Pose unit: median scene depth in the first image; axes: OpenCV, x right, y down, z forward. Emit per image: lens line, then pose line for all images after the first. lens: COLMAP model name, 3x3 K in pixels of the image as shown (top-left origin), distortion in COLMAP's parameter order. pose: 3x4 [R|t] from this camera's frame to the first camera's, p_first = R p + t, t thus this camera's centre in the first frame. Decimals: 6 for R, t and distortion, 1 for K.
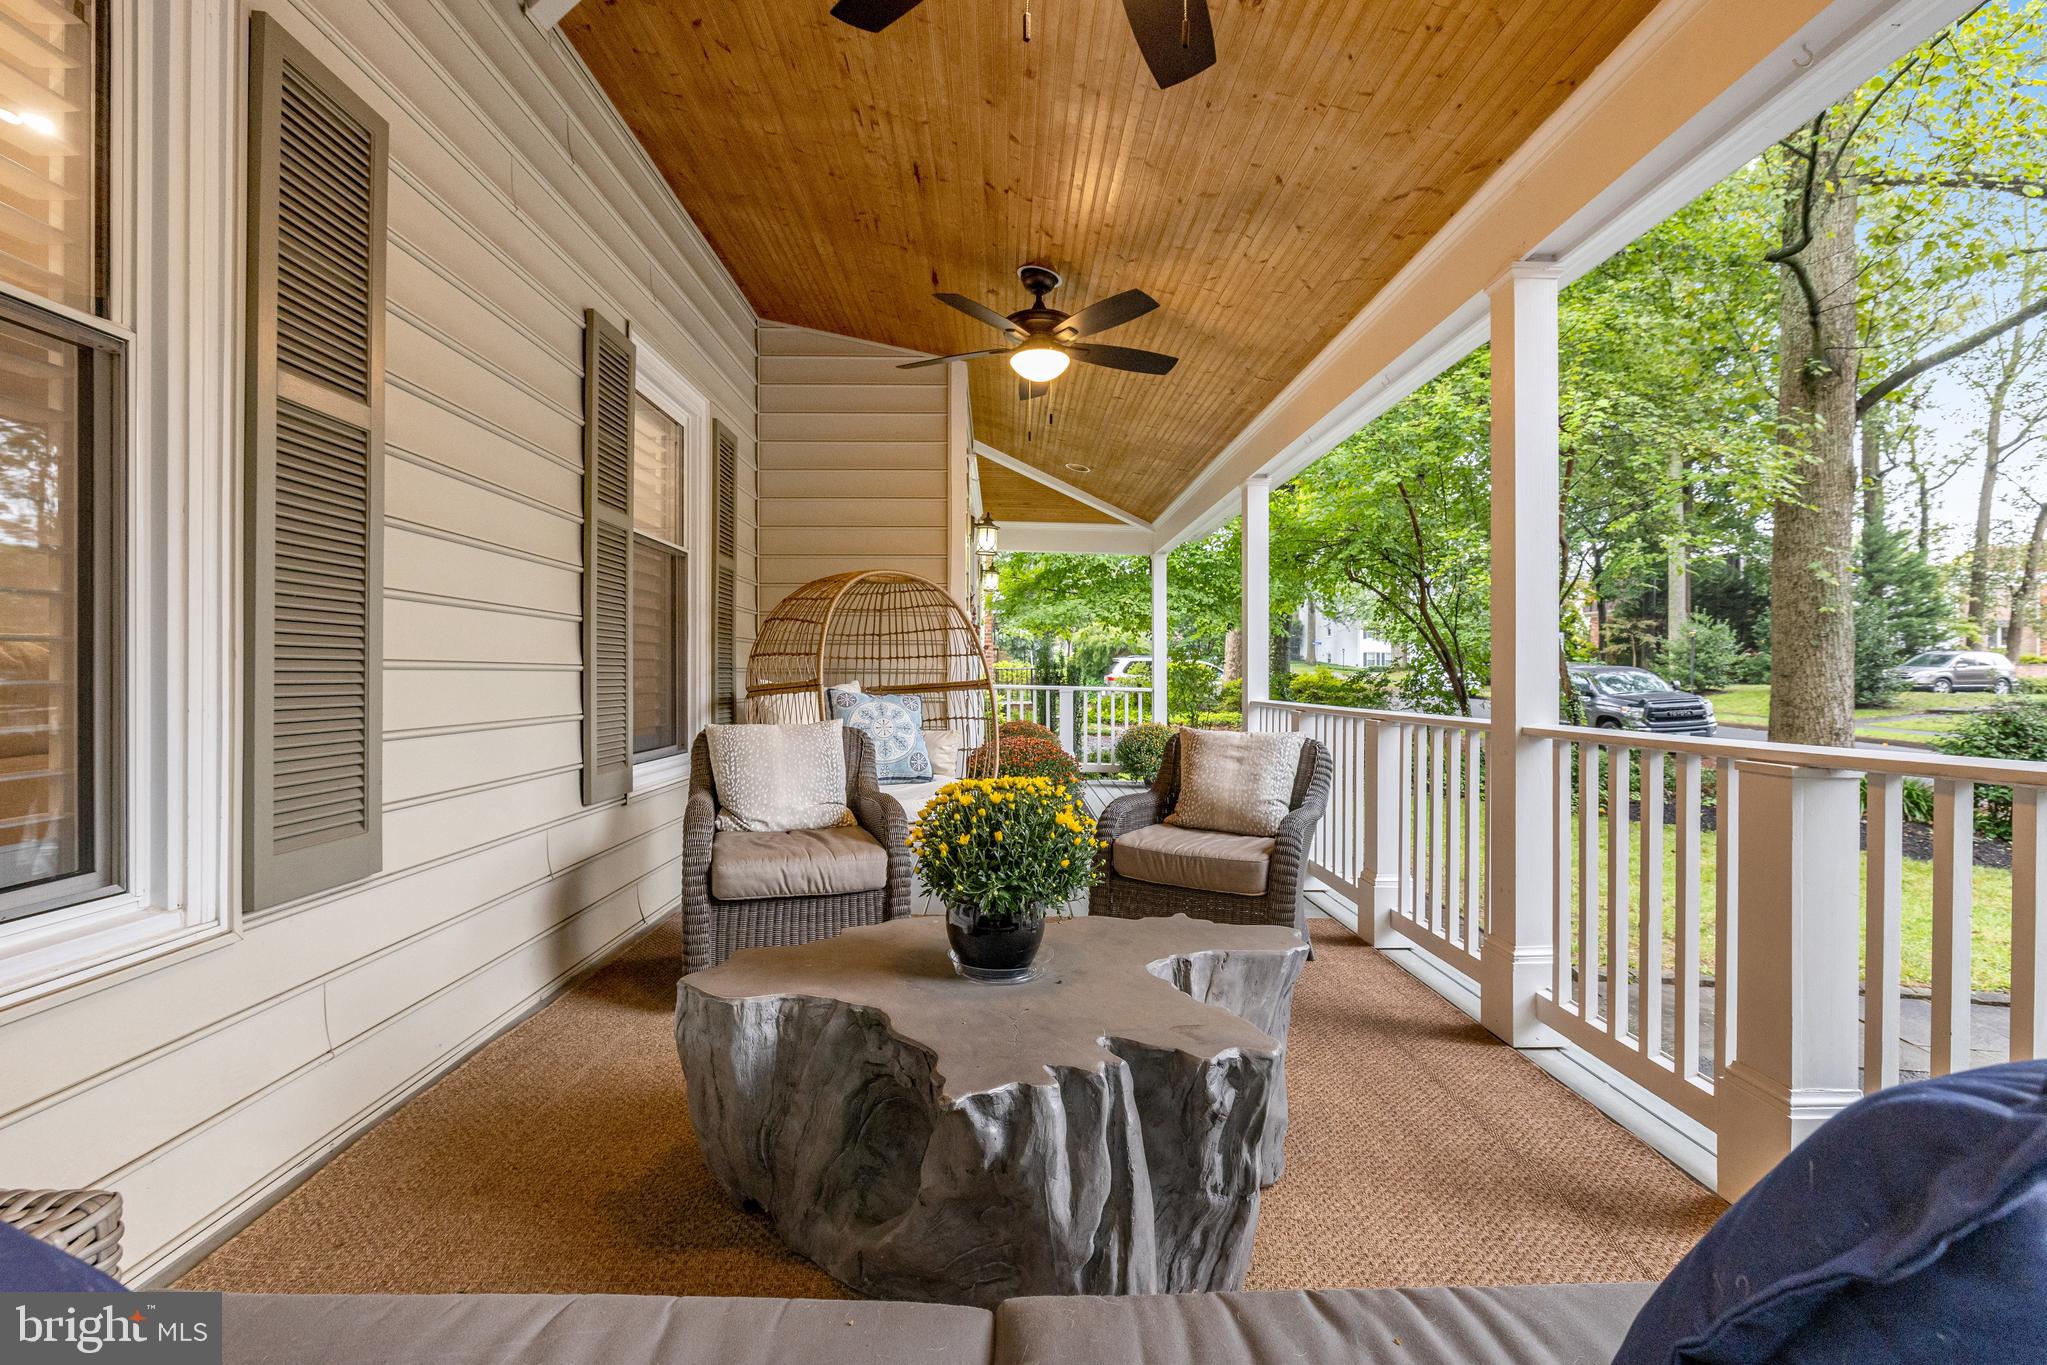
lens RADIAL K [[928.4, 0, 1026.8], [0, 928.4, 679.7], [0, 0, 1]] dist [-0.003774, -0.000056]
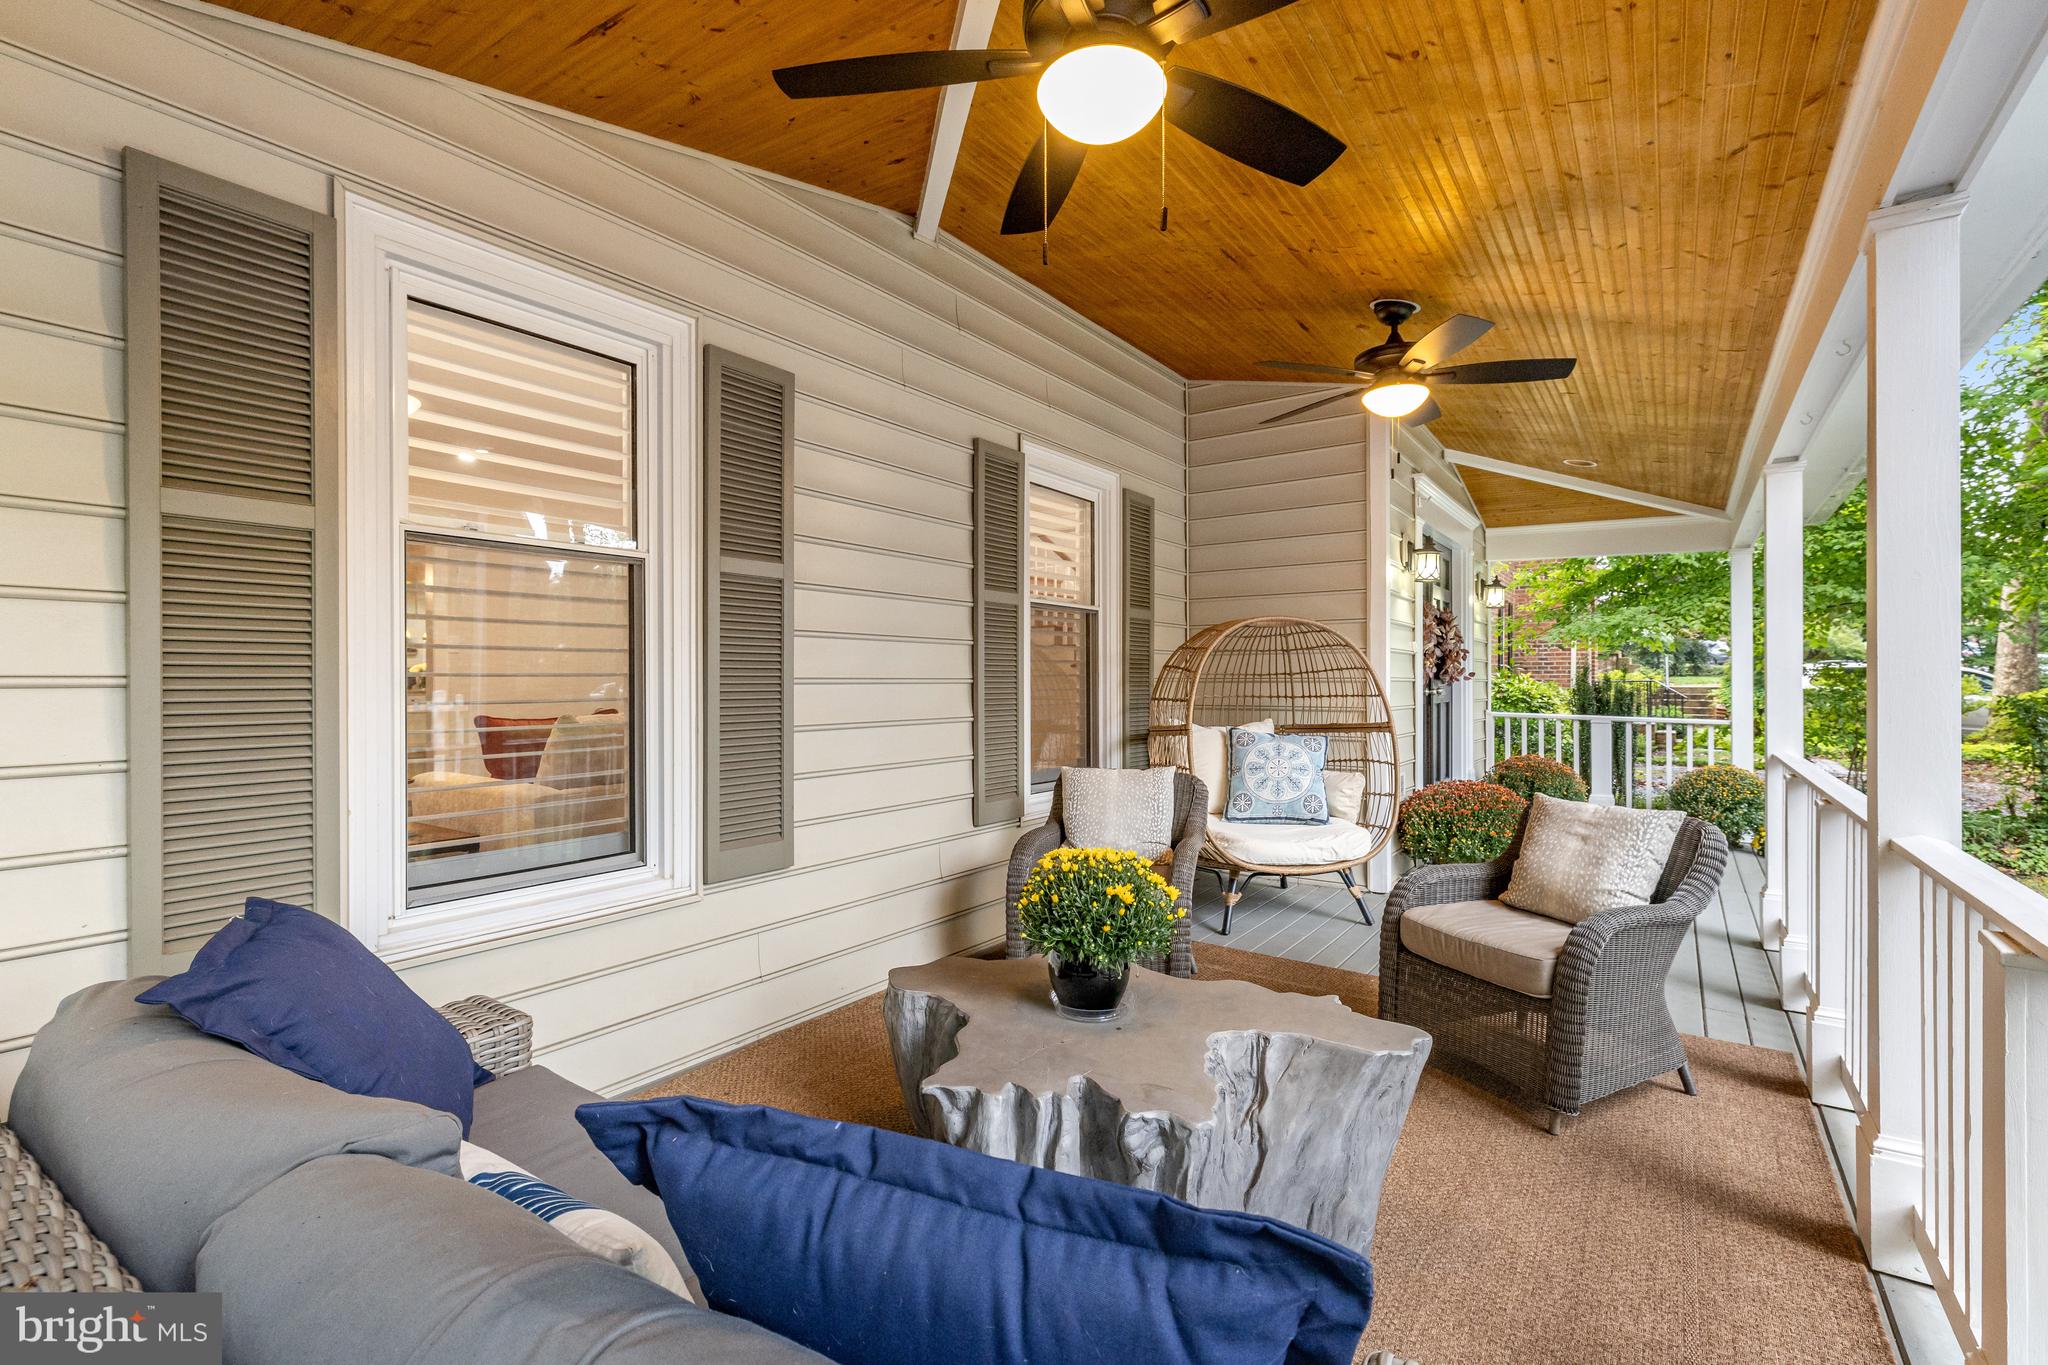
lens RADIAL K [[967.4, 0, 1021.0], [0, 967.4, 682.8], [0, 0, 1]] dist [0.010846, 0.000380]
pose [[0.799397, -0.000985, -0.600803, 0.379478], [0.002548, 0.999995, 0.001750, -0.064886], [0.600798, -0.002930, 0.799395, -0.031703]]
